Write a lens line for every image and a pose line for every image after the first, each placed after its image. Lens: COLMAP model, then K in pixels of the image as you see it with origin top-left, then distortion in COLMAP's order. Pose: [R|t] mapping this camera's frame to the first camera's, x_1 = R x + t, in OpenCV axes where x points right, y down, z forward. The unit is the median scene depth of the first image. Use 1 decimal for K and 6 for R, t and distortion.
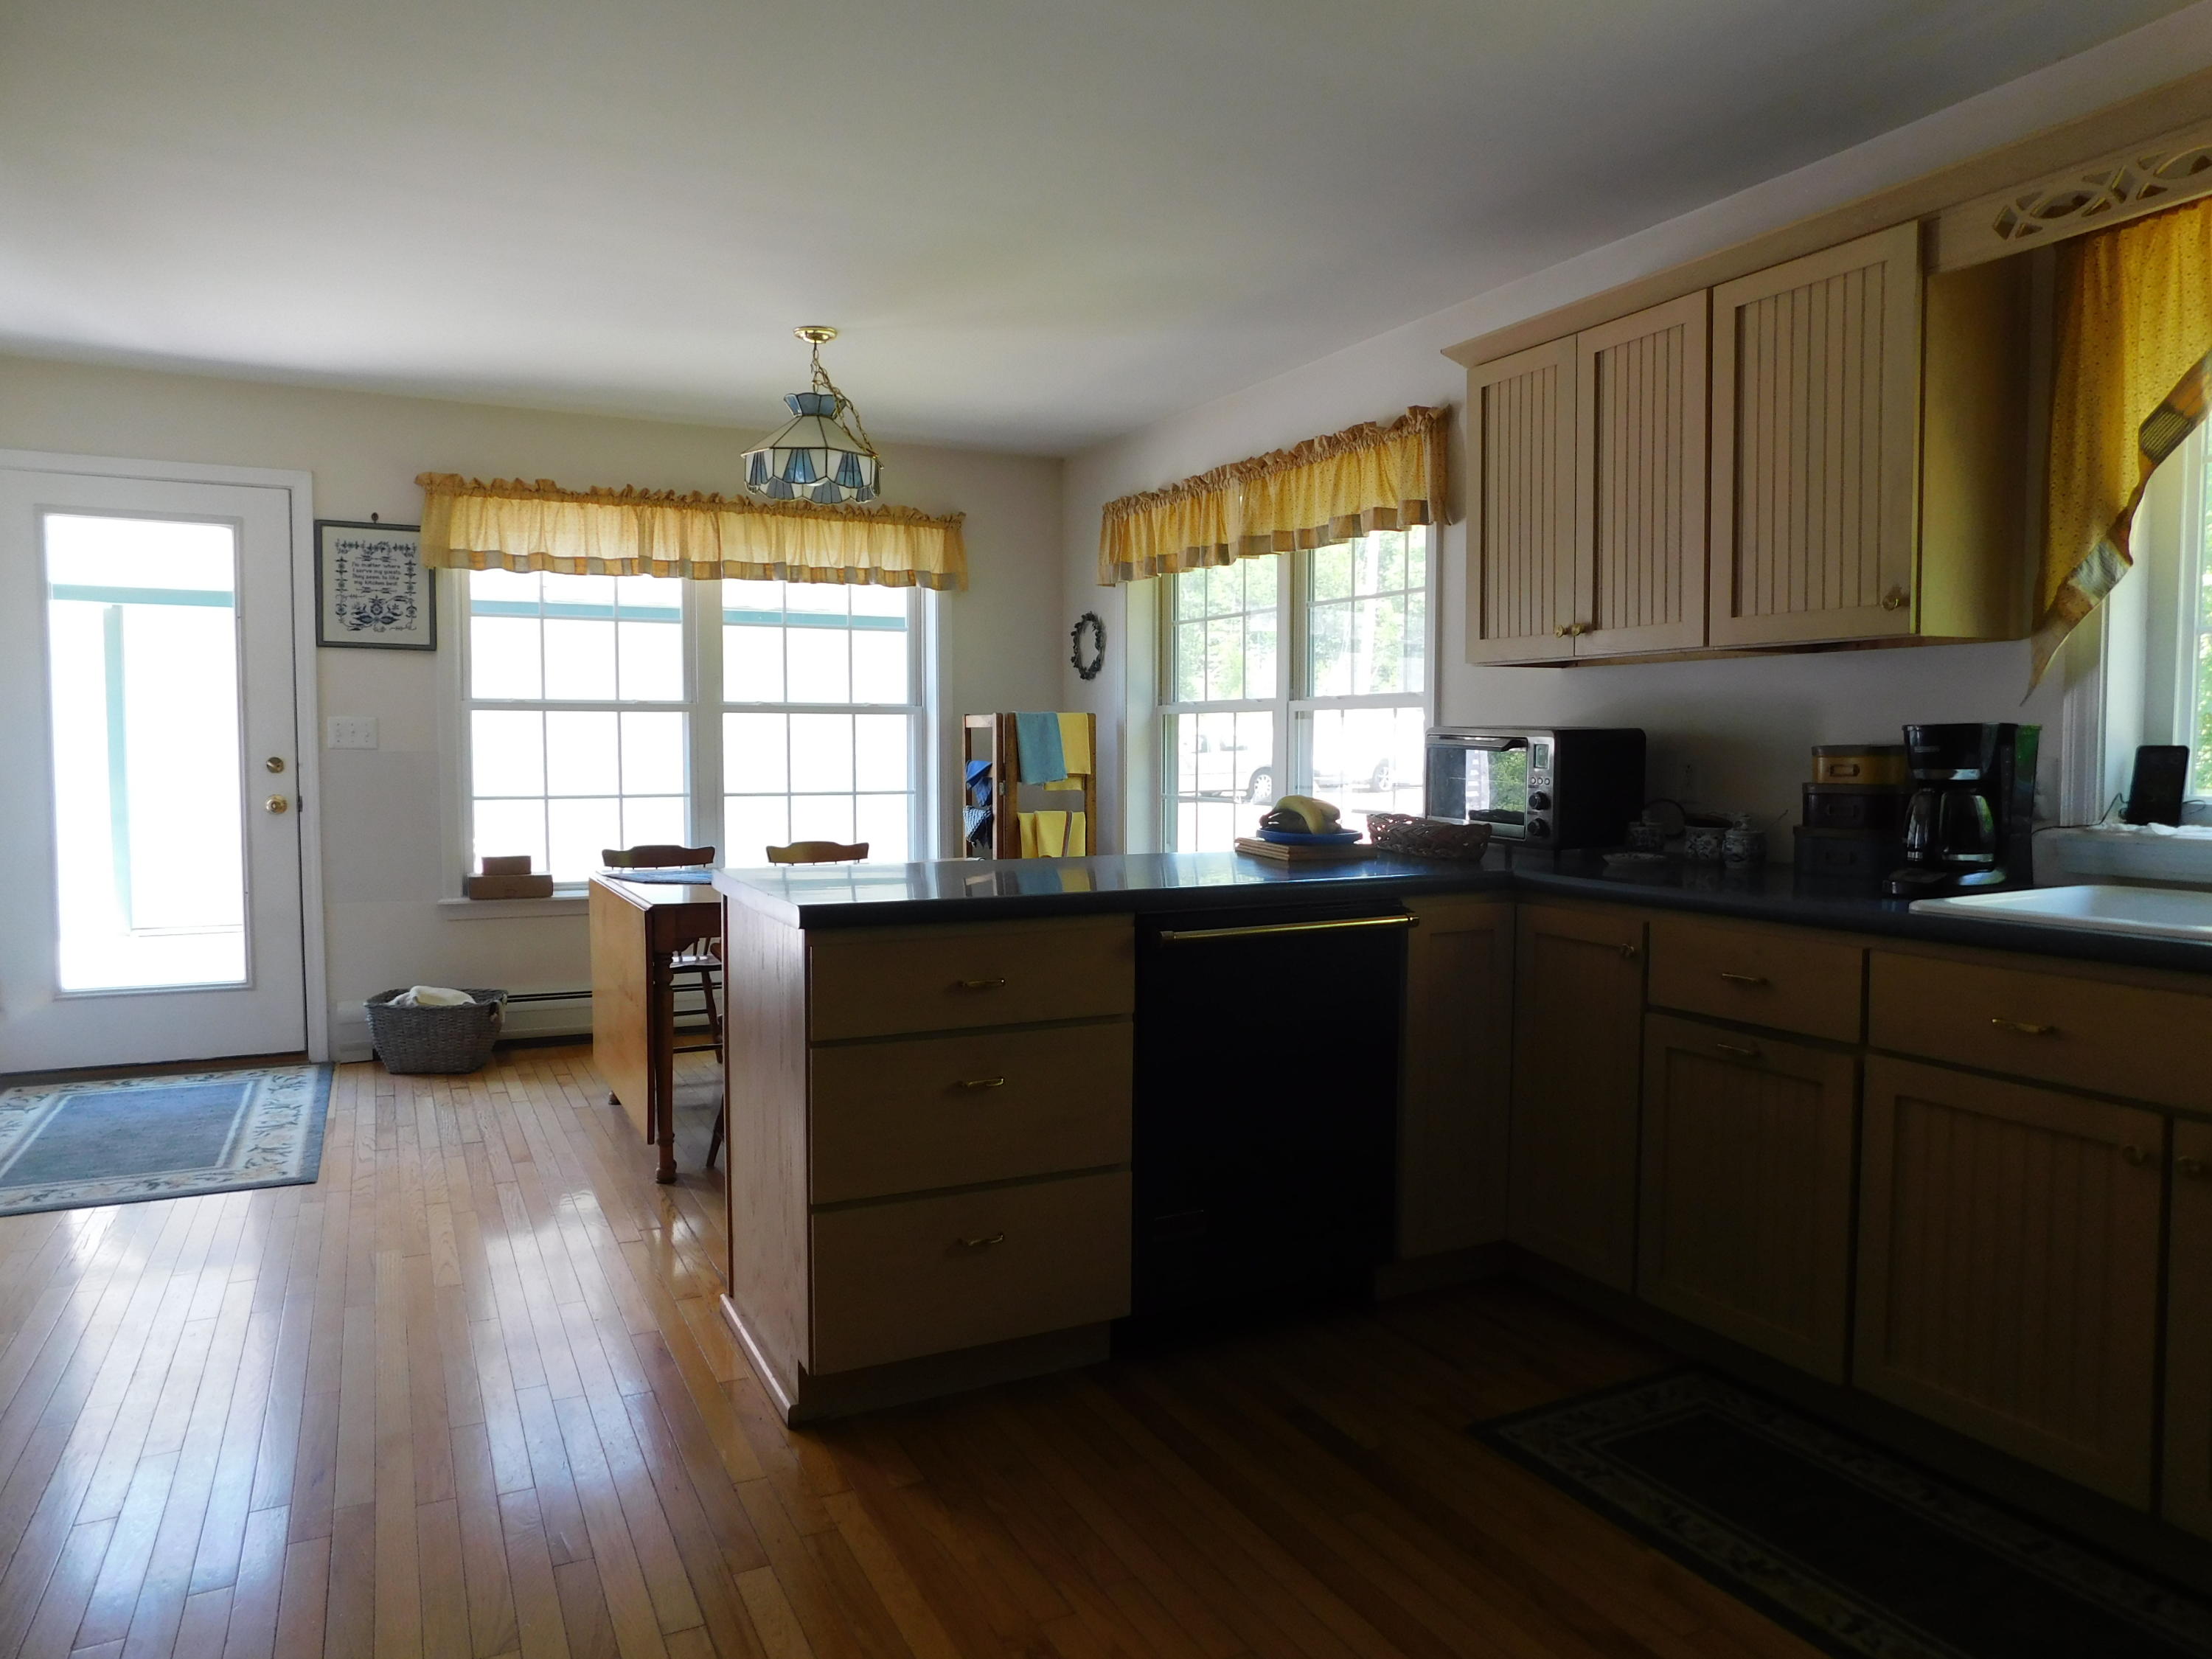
lens RADIAL K [[1448.4, 0, 1109.0], [0, 1448.4, 822.4], [0, 0, 1]] dist [-0.047914, 0.009805]
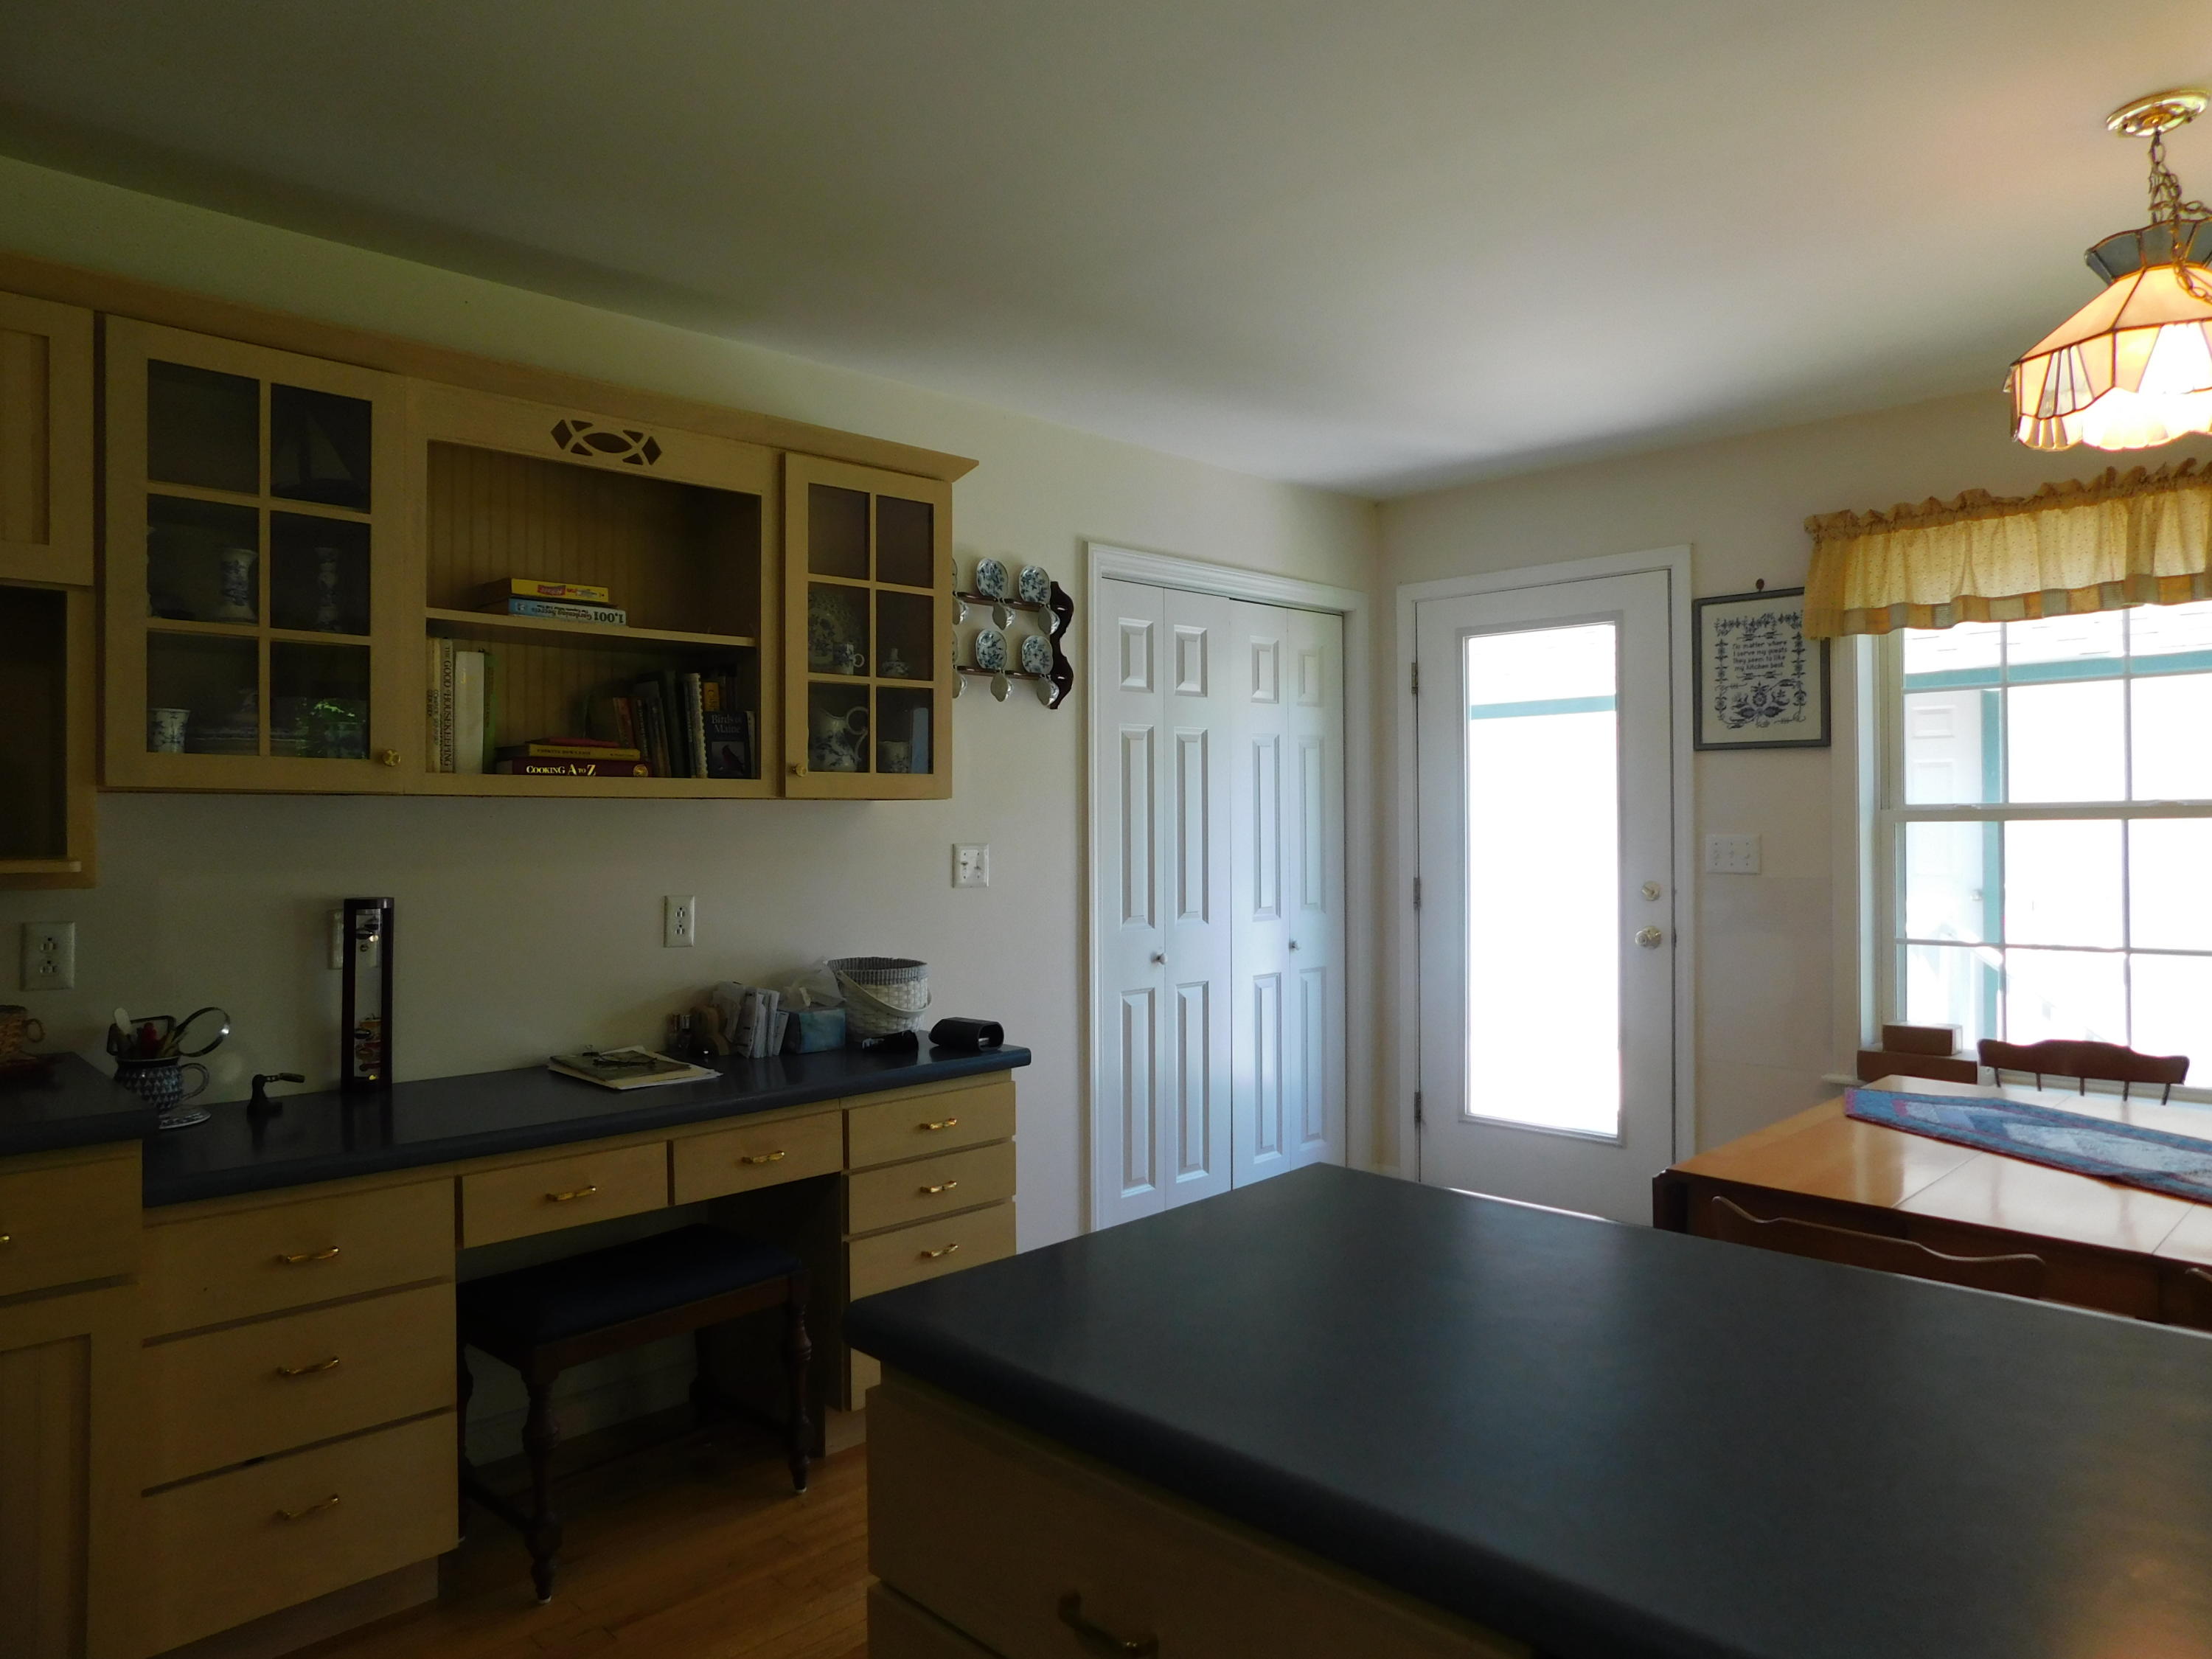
lens RADIAL K [[1448.4, 0, 1106.1], [0, 1448.4, 834.8], [0, 0, 1]] dist [-0.047914, 0.009805]
pose [[0.308247, -0.006258, -0.951286, 0.135529], [-0.042052, 0.998911, -0.020197, -0.041883], [0.950376, 0.046229, 0.307649, 0.409523]]
